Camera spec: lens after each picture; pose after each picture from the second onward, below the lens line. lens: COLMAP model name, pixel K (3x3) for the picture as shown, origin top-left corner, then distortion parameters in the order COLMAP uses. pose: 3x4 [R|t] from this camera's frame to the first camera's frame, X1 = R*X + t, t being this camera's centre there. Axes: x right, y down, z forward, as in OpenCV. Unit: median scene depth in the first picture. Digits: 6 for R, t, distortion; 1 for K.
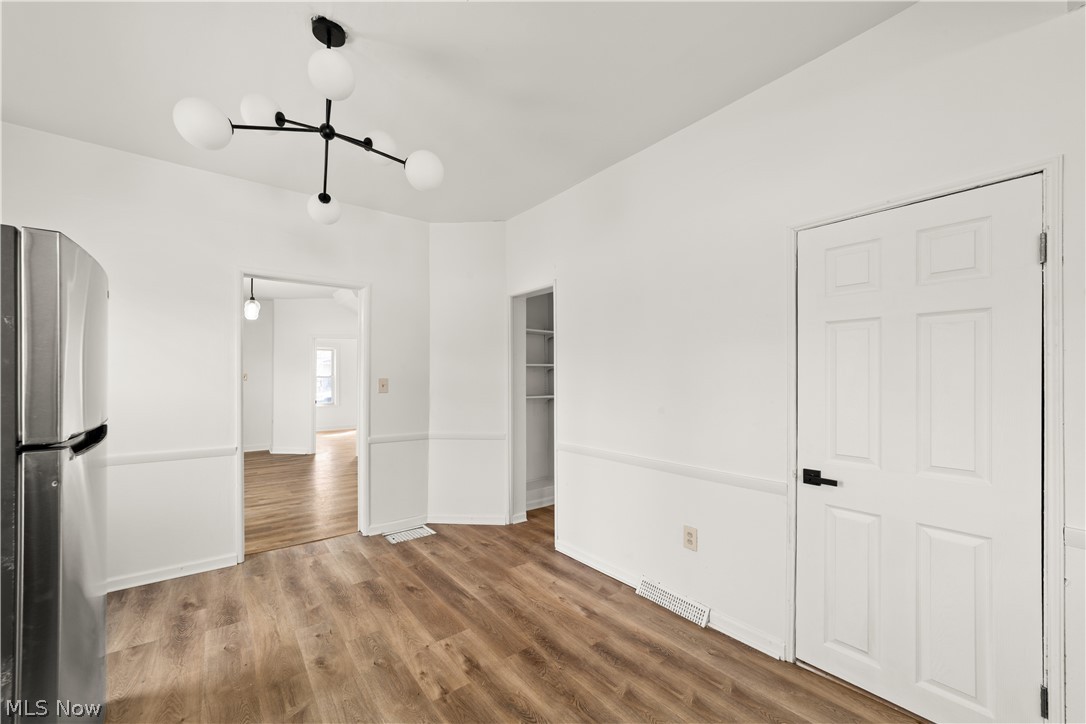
lens RADIAL K [[421.5, 0, 541.3], [0, 421.5, 375.9], [0, 0, 1]] dist [-0.009017, 0.005298]
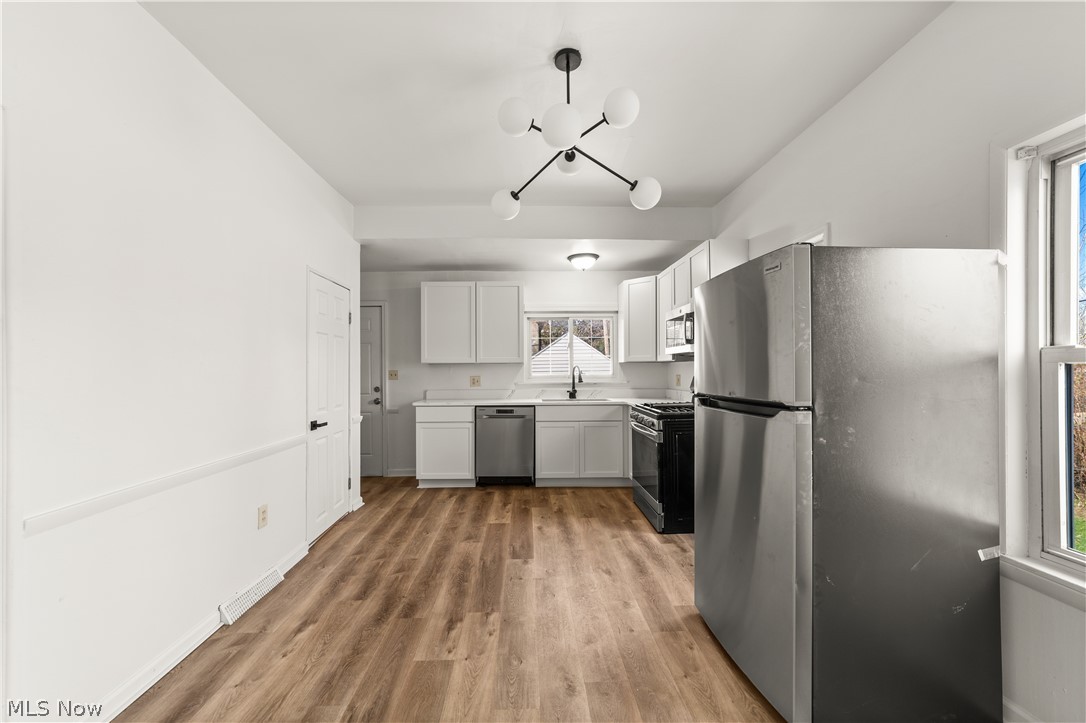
lens RADIAL K [[421.5, 0, 526.6], [0, 421.5, 368.8], [0, 0, 1]] dist [-0.009017, 0.005298]
pose [[-0.792539, 0.004515, 0.609804, -0.807375], [-0.001407, 0.999956, -0.009232, 0.026367], [-0.609819, -0.008174, -0.792498, 1.431632]]
